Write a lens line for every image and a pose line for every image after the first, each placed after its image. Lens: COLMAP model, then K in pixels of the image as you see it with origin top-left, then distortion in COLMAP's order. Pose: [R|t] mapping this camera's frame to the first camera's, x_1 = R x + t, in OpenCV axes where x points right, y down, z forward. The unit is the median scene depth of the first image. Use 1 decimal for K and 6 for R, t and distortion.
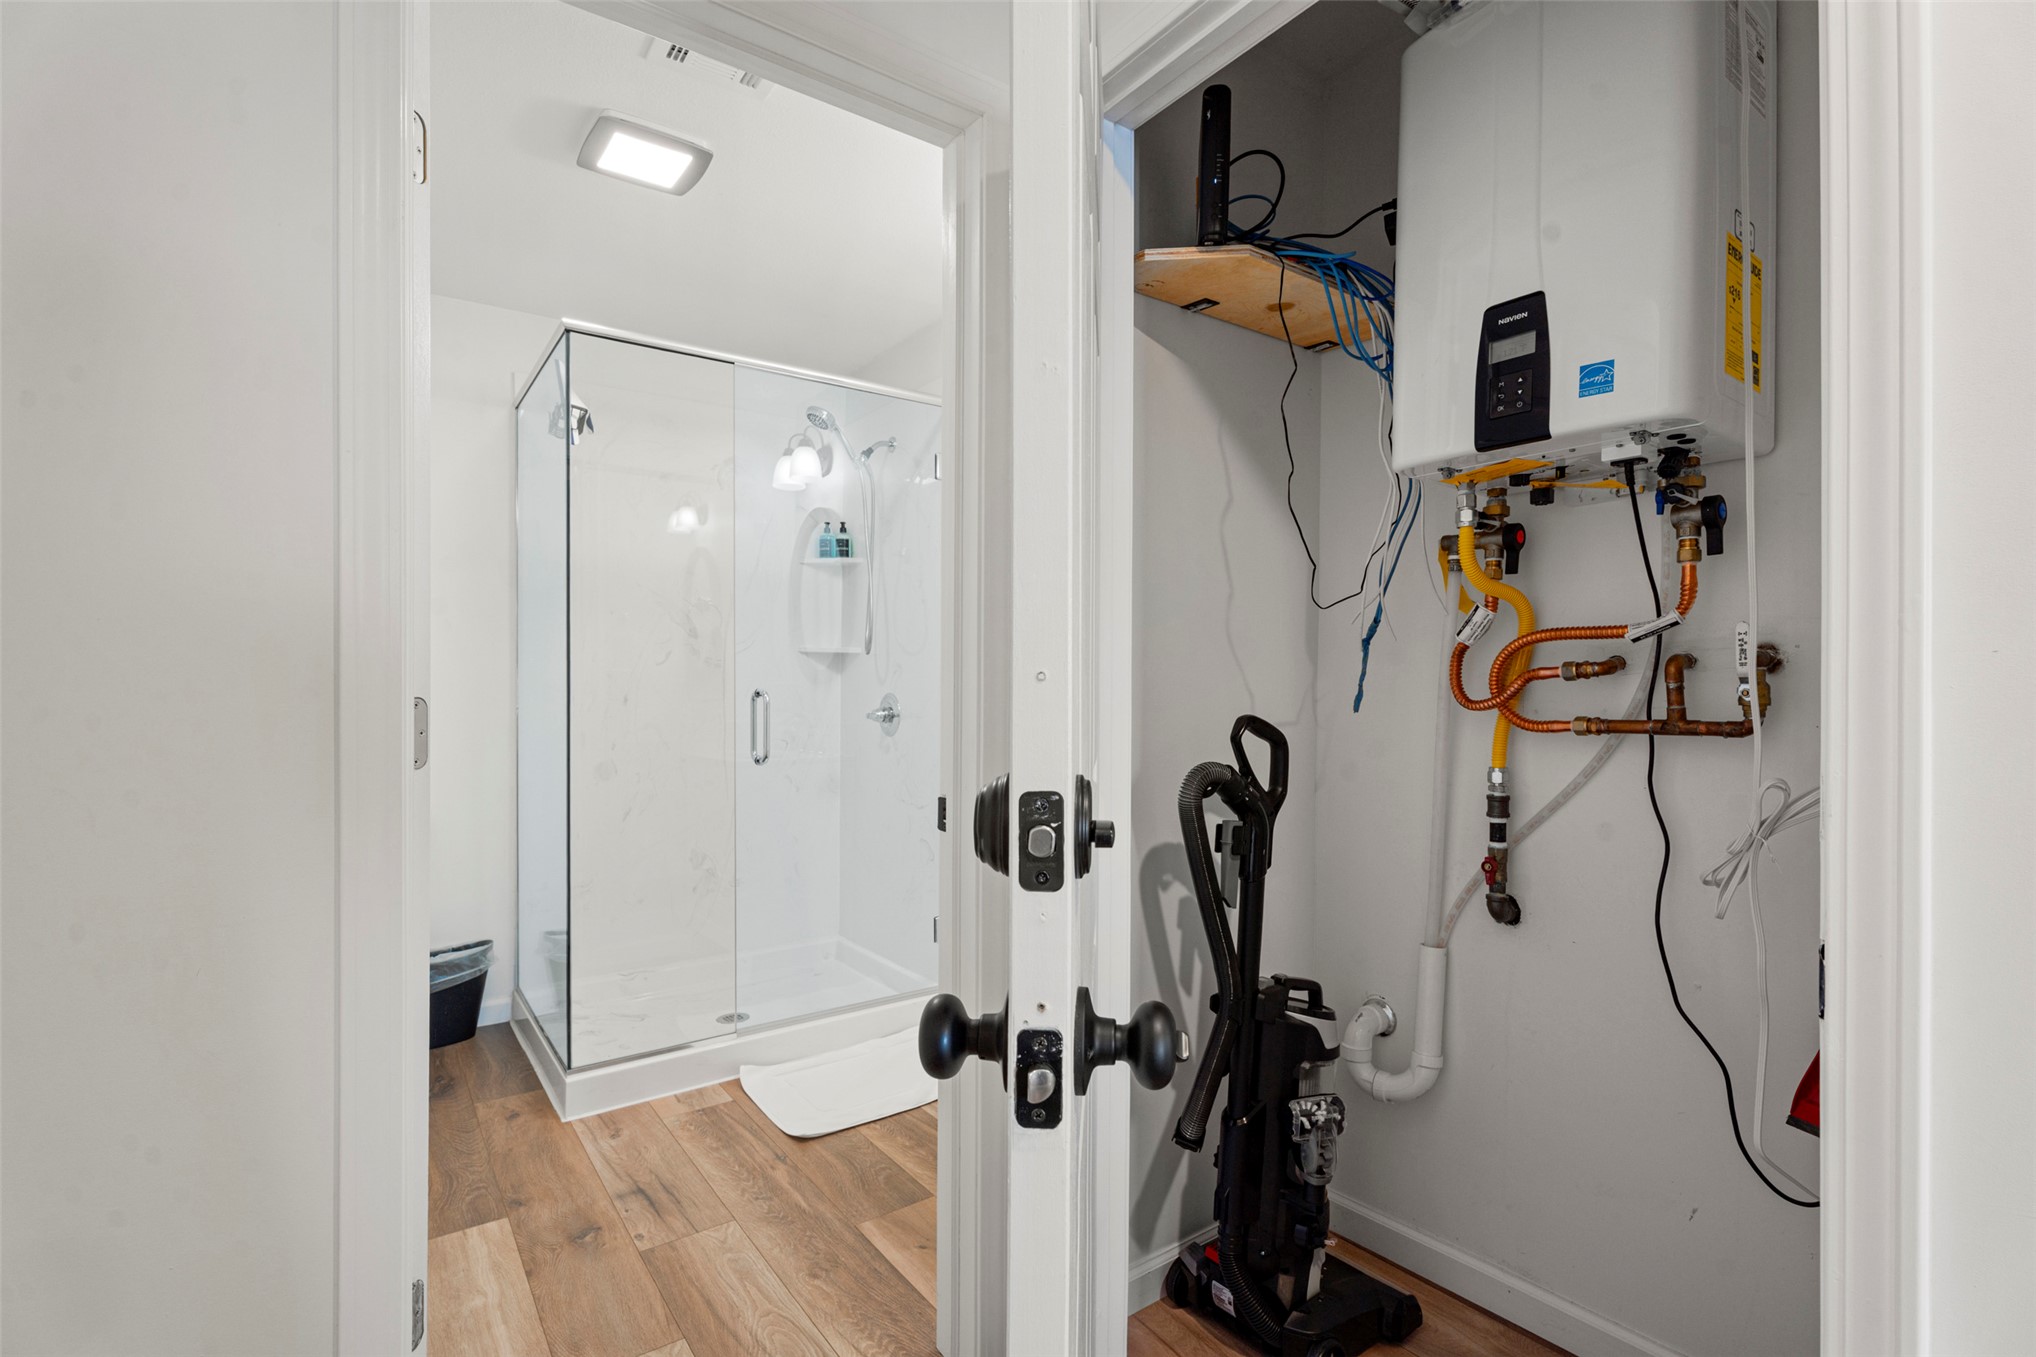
lens RADIAL K [[908.2, 0, 1012.1], [0, 908.2, 698.1], [0, 0, 1]] dist [0.004029, -0.000935]
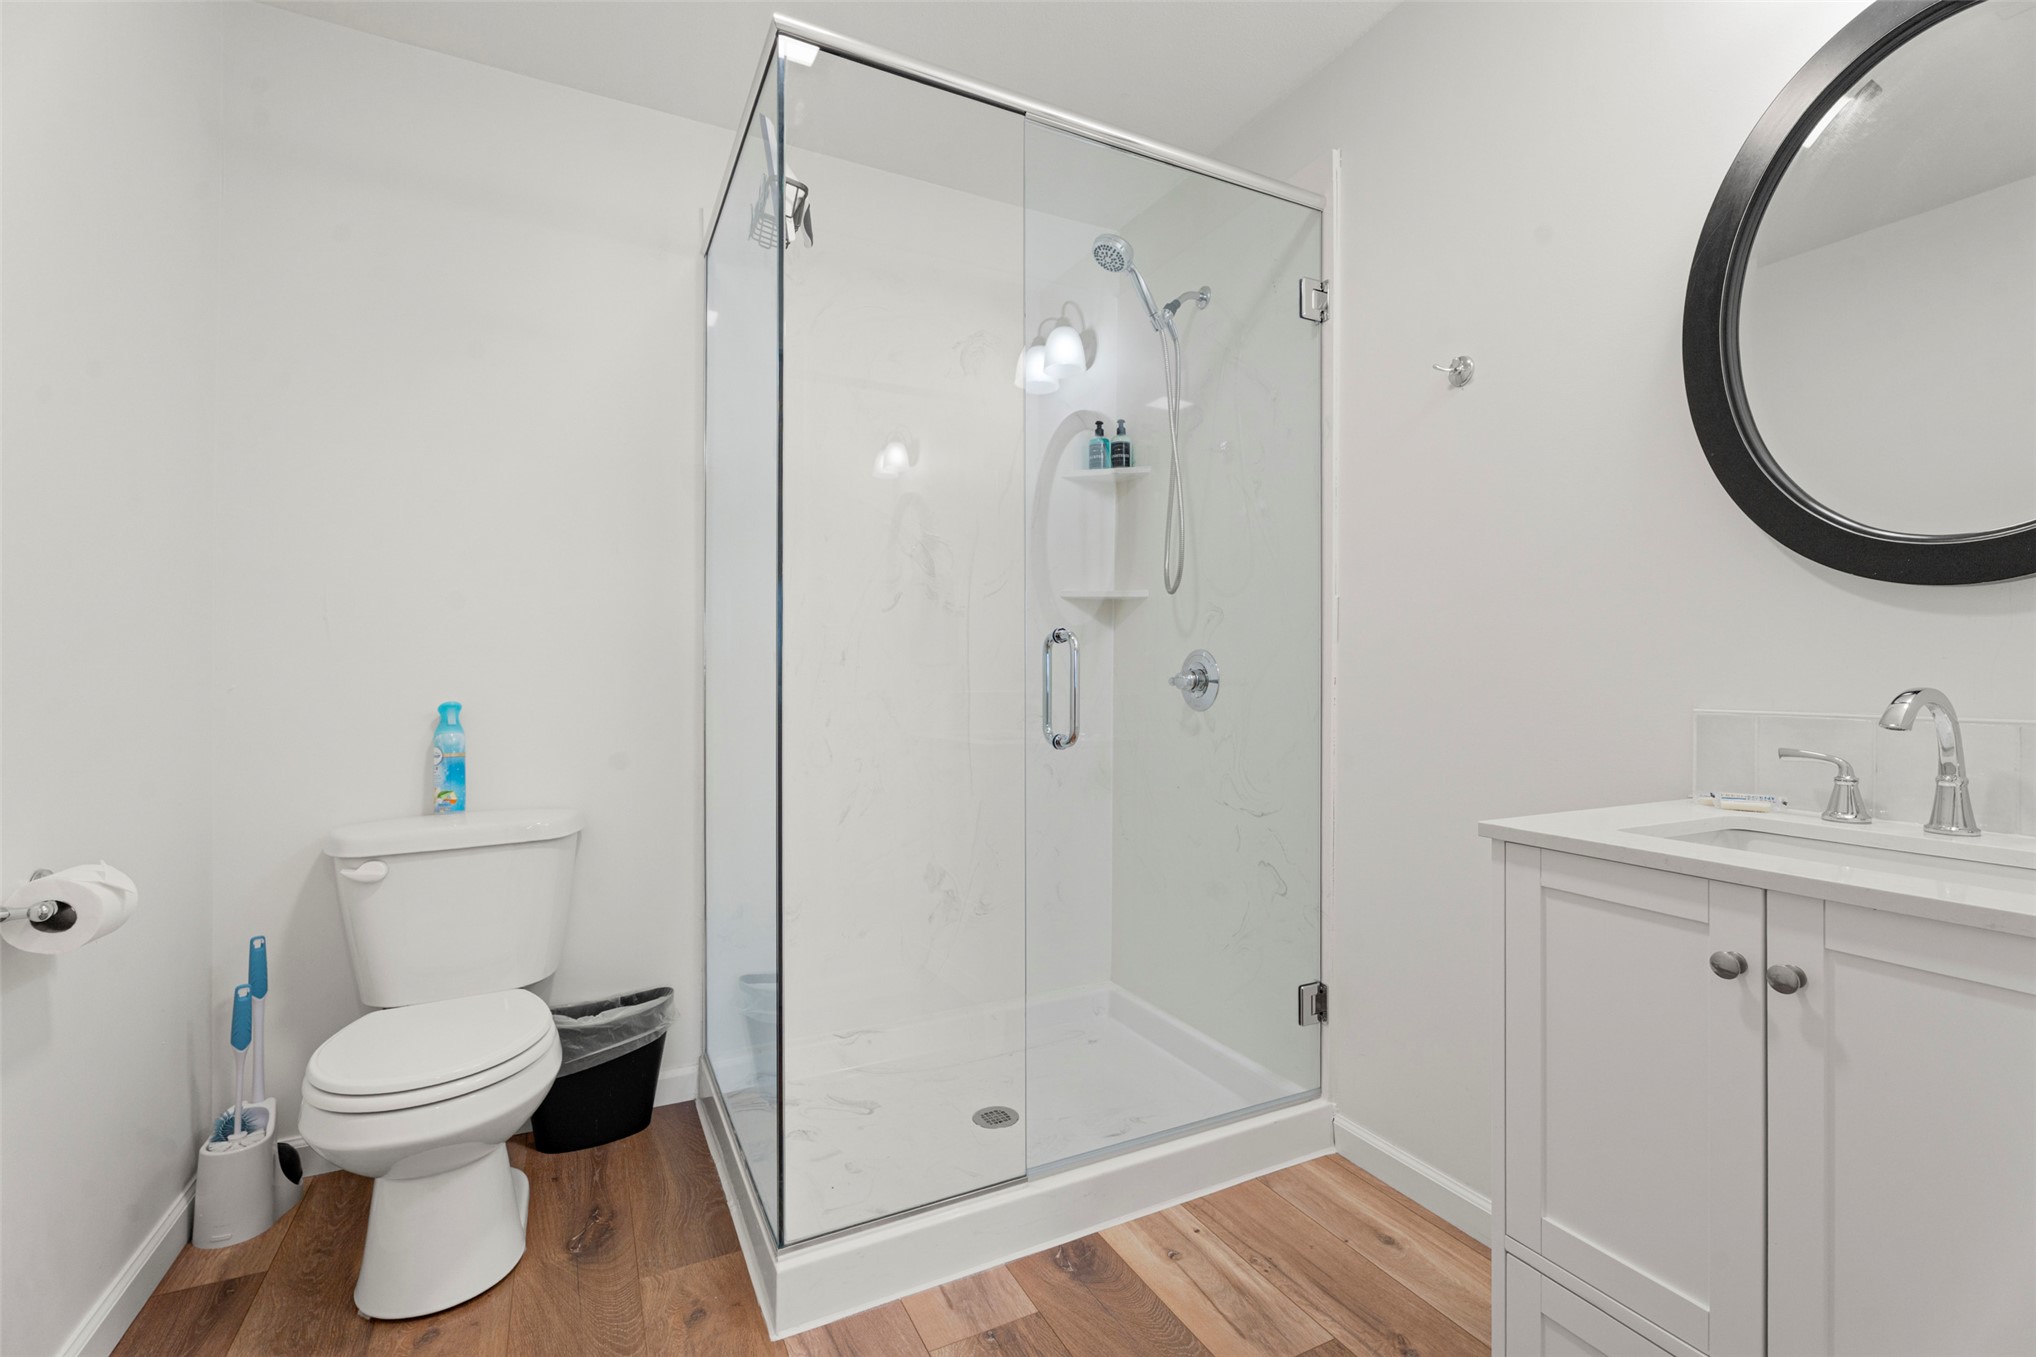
lens RADIAL K [[908.2, 0, 1023.7], [0, 908.2, 685.7], [0, 0, 1]] dist [0.004029, -0.000935]
pose [[0.986033, 0.003278, -0.166515, -0.179117], [-0.003389, 0.999994, -0.000384, 0.027225], [0.166513, 0.000943, 0.986039, 0.336558]]
